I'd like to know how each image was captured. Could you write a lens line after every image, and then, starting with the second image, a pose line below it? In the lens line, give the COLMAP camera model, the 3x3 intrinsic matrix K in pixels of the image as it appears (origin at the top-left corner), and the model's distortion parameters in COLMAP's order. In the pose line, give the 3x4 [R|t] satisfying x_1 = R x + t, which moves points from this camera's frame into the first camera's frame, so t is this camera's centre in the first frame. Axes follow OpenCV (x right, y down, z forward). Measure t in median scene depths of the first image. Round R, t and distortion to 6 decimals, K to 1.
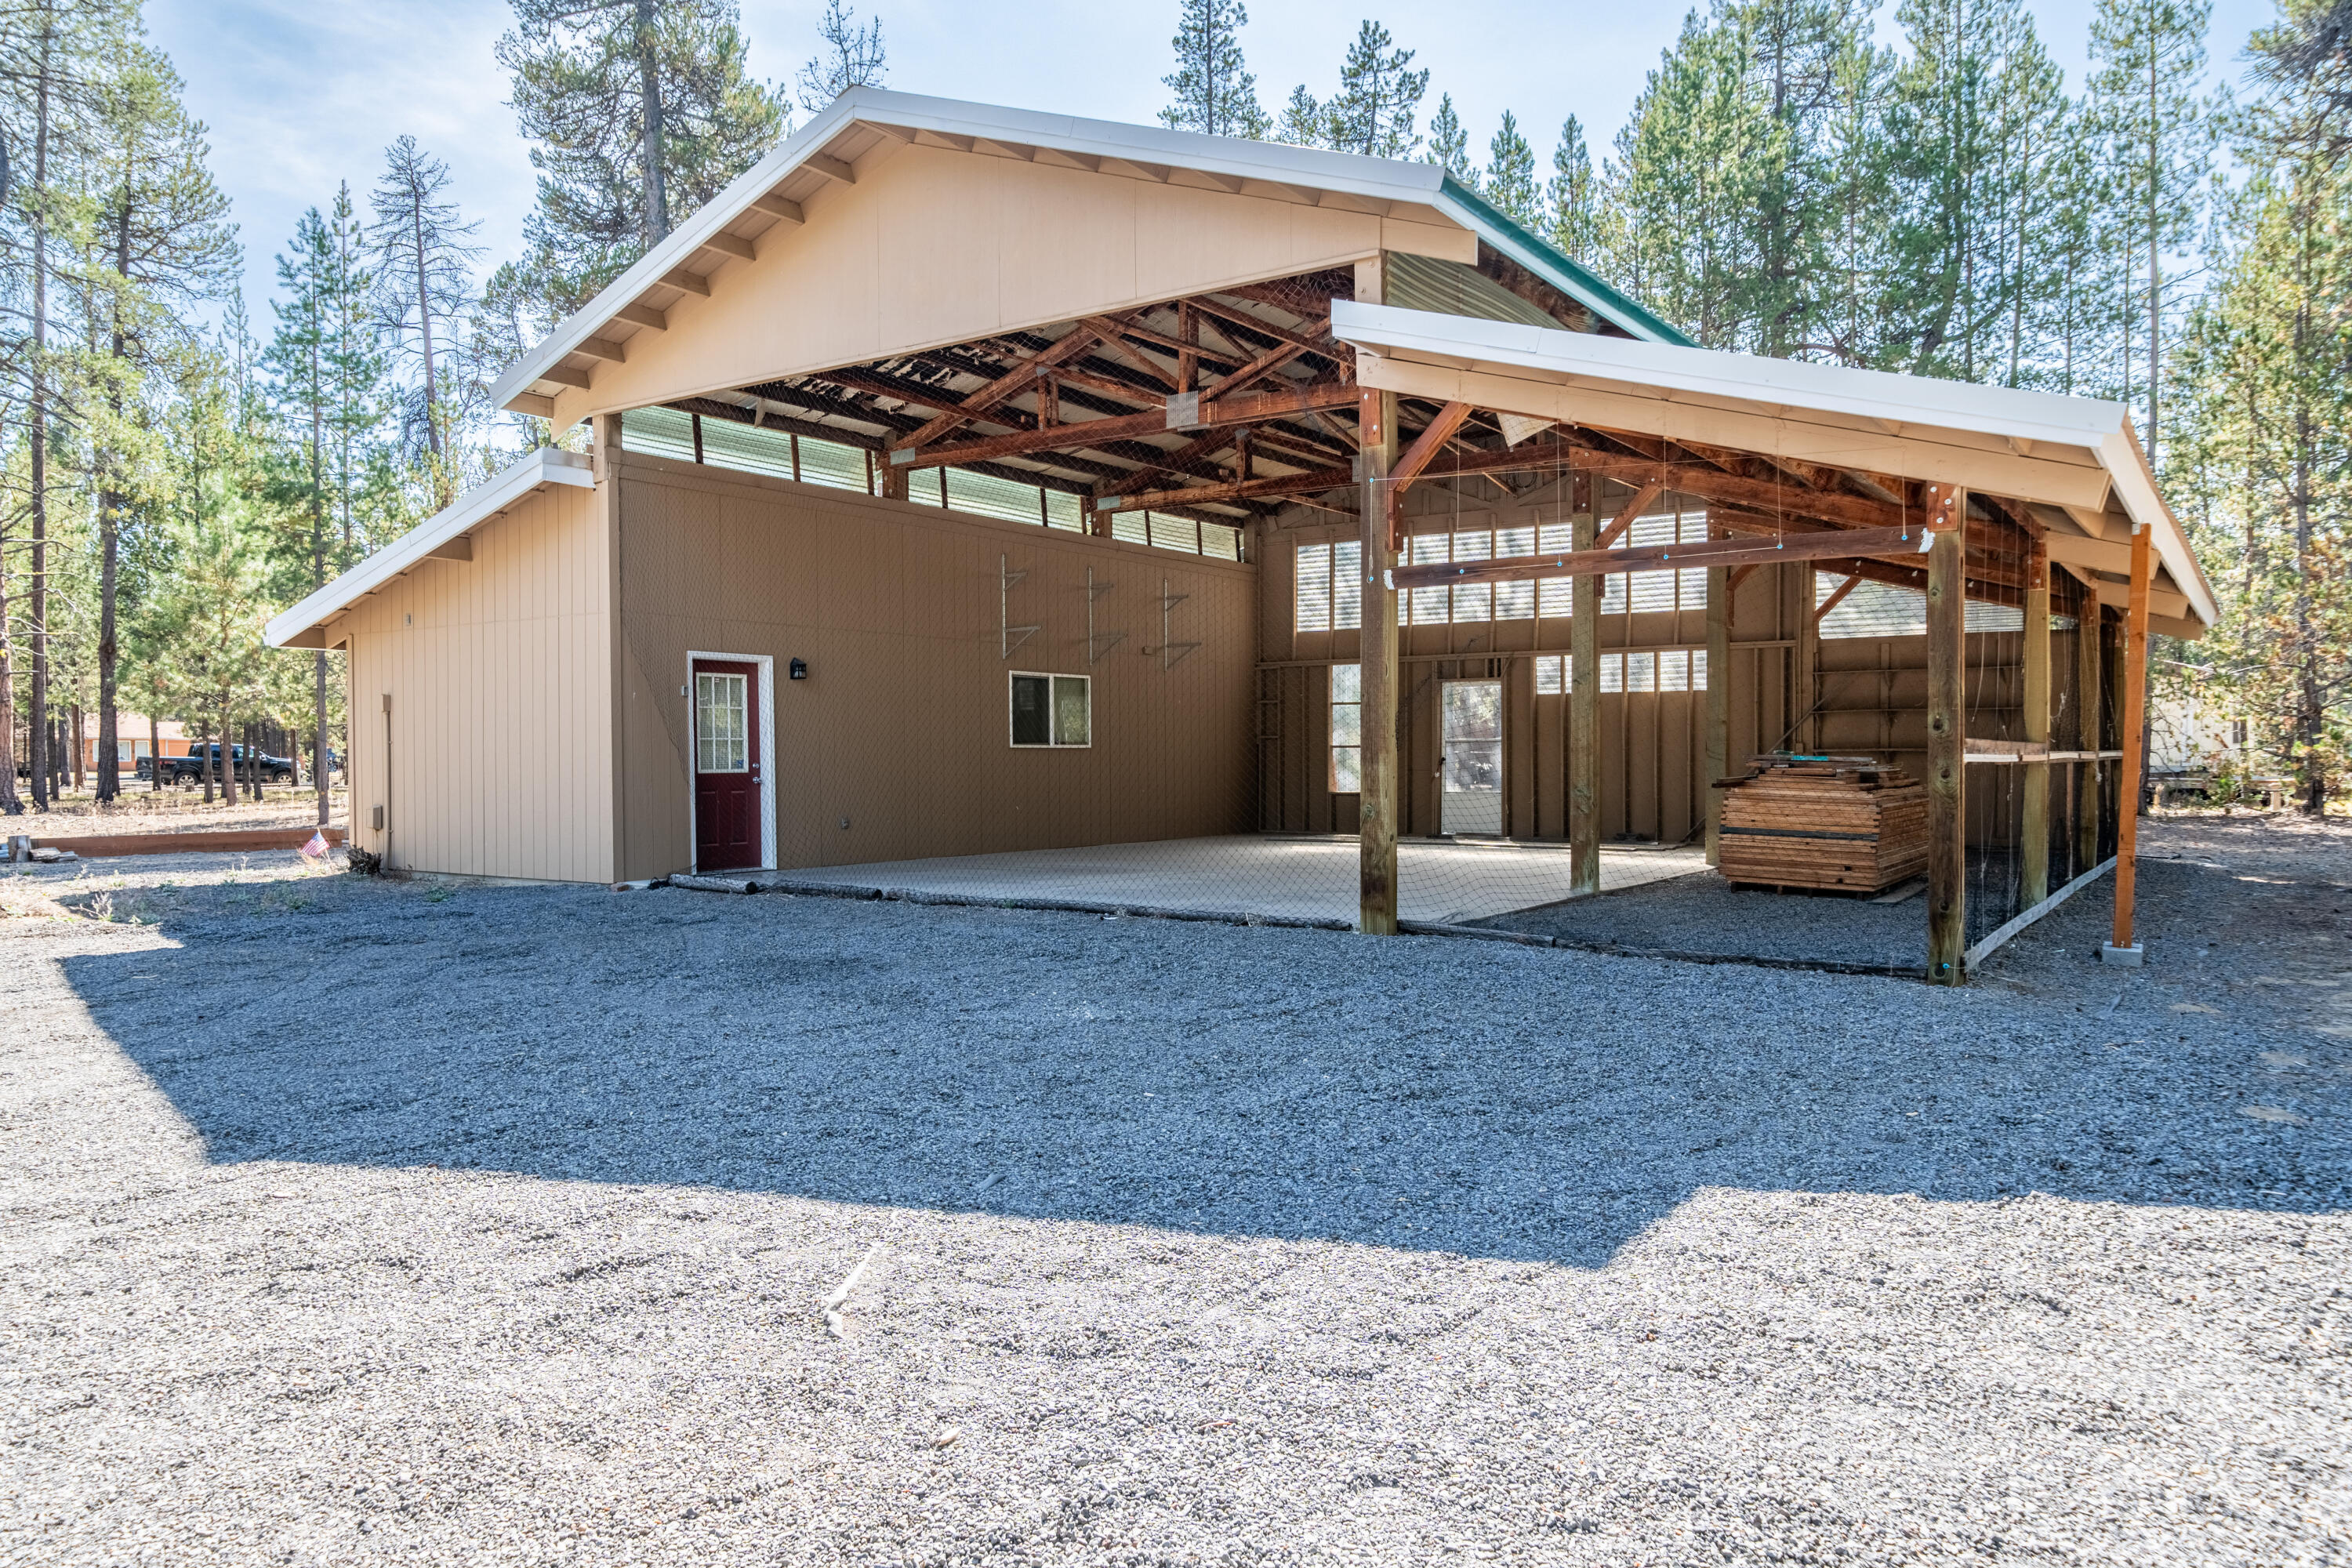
lens RADIAL K [[1609.0, 0, 1176.0], [0, 1609.0, 784.0], [0, 0, 1]] dist [0.069738, 0.001462]
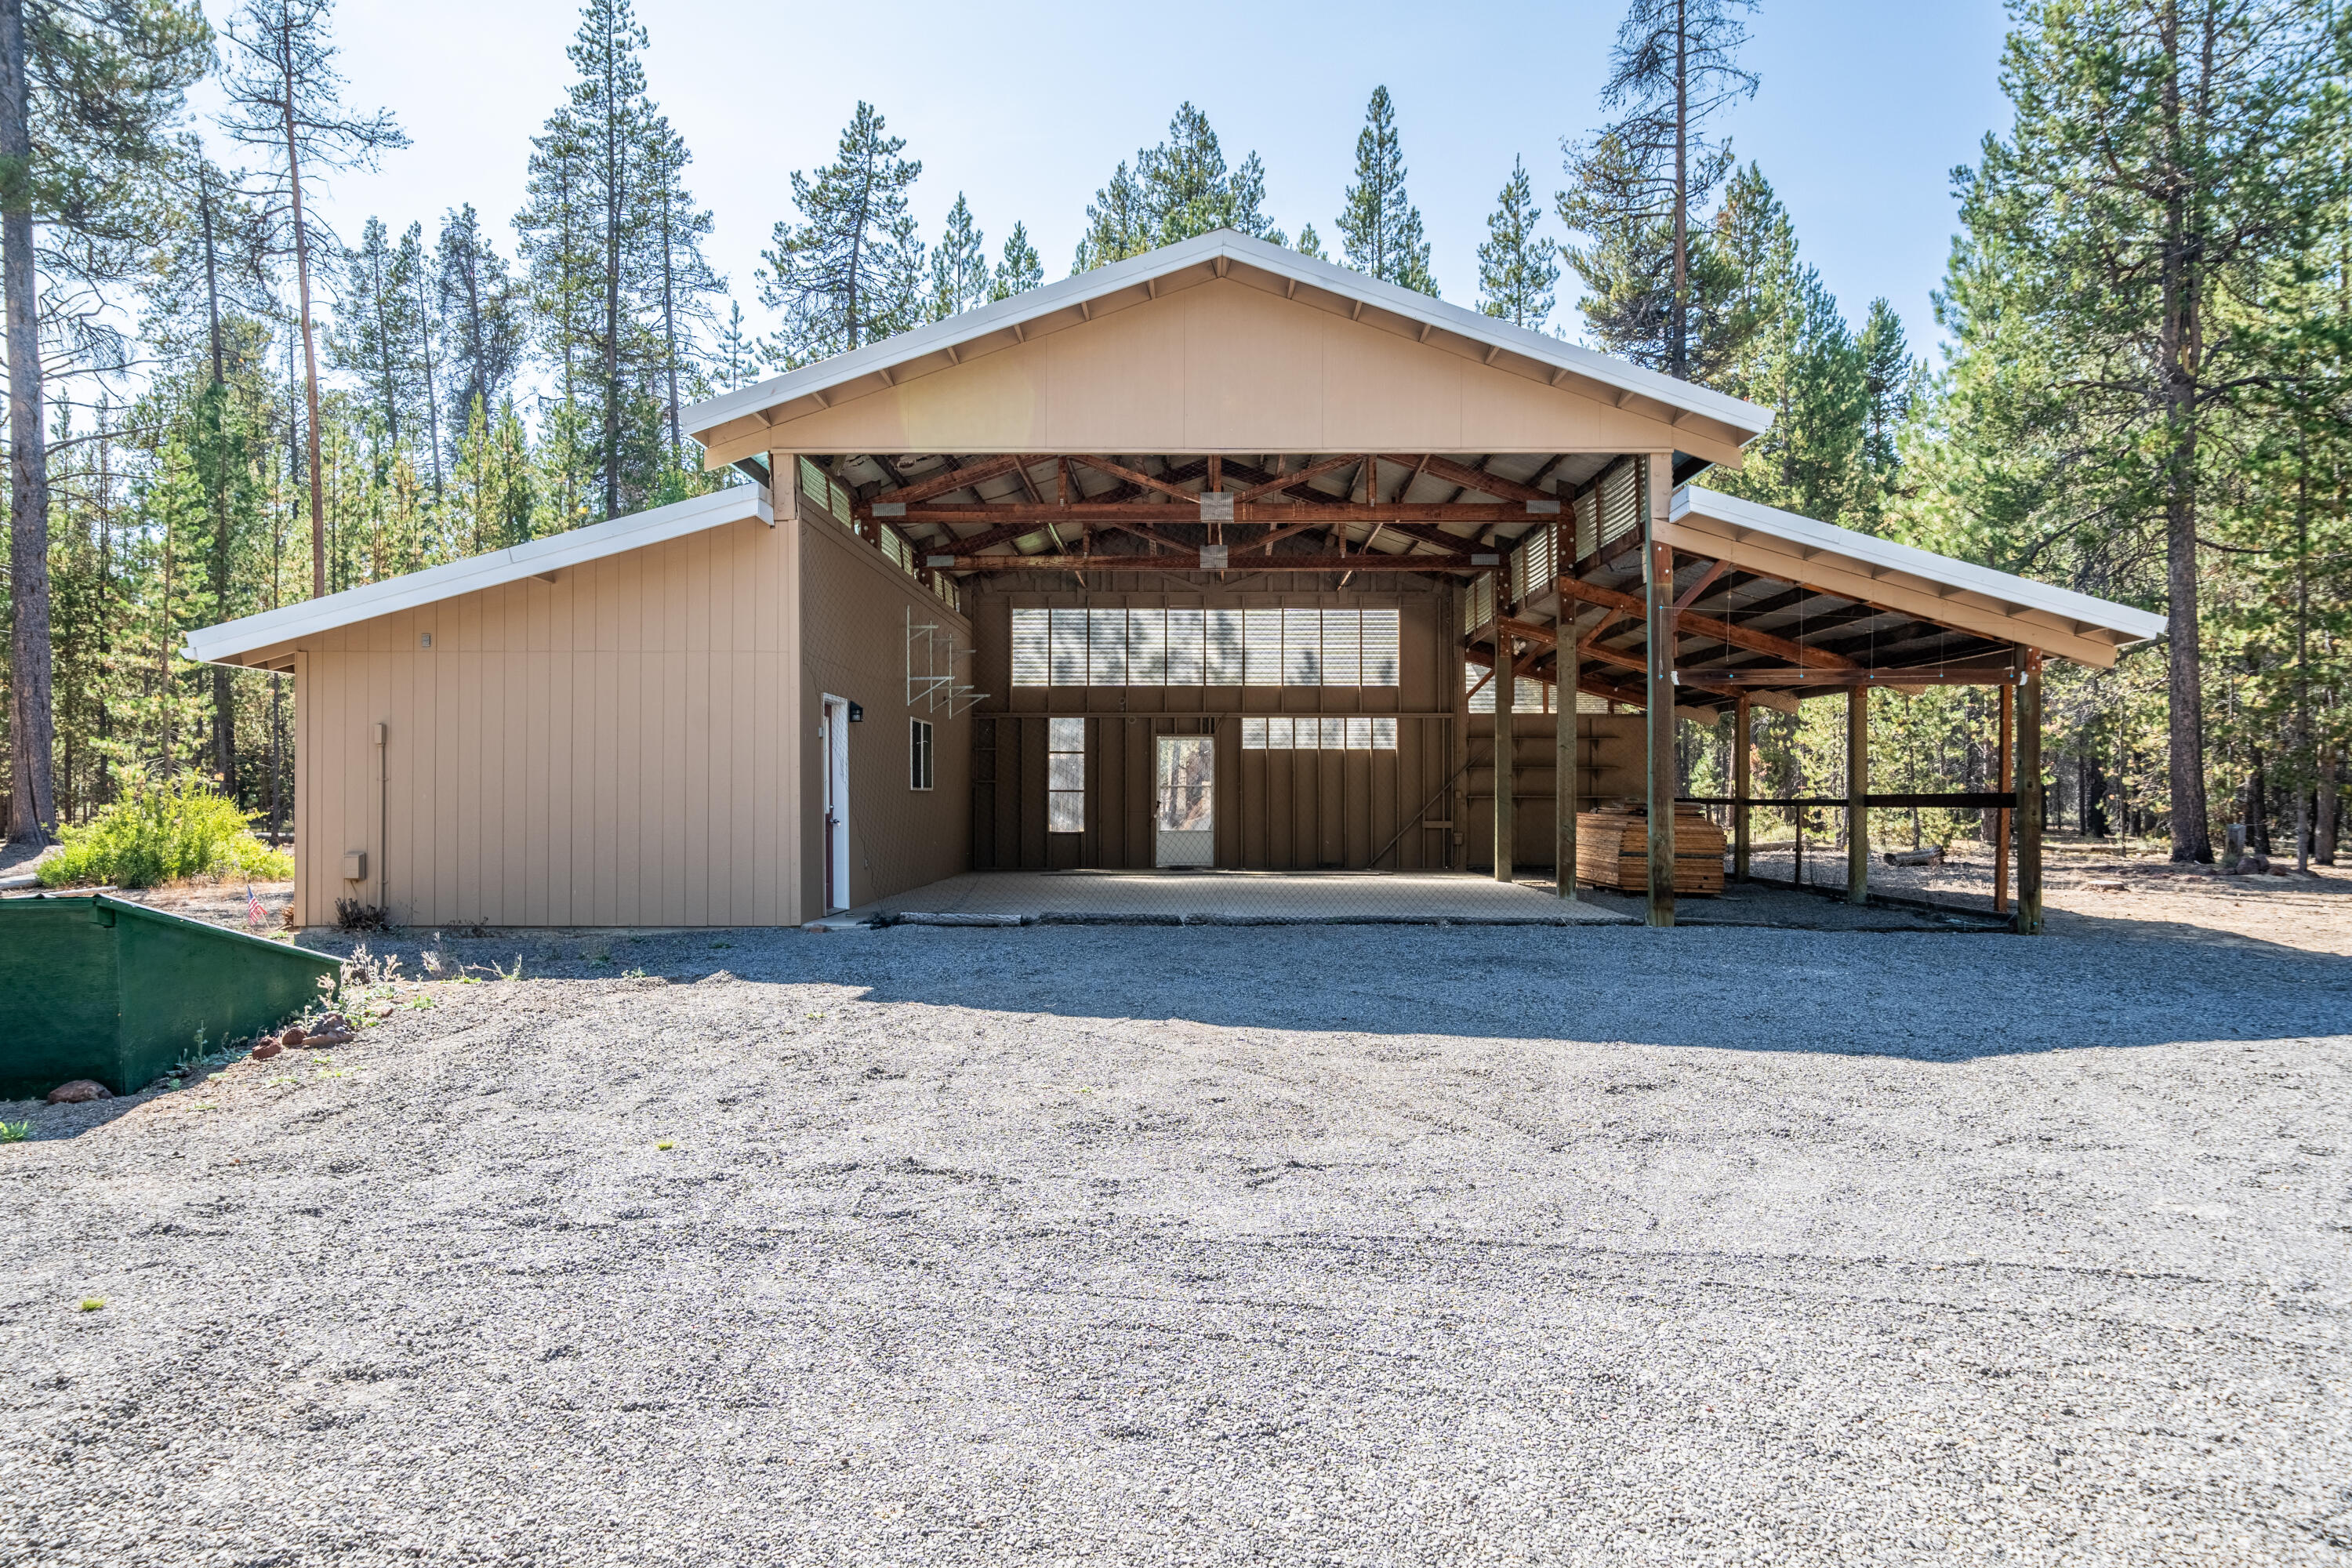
lens RADIAL K [[1609.0, 0, 1176.0], [0, 1609.0, 784.0], [0, 0, 1]] dist [0.069738, 0.001462]
pose [[0.851267, 0.010122, 0.524636, -0.439602], [0.002477, 0.999725, -0.023307, -0.001554], [-0.524727, 0.021140, 0.851008, 0.007765]]
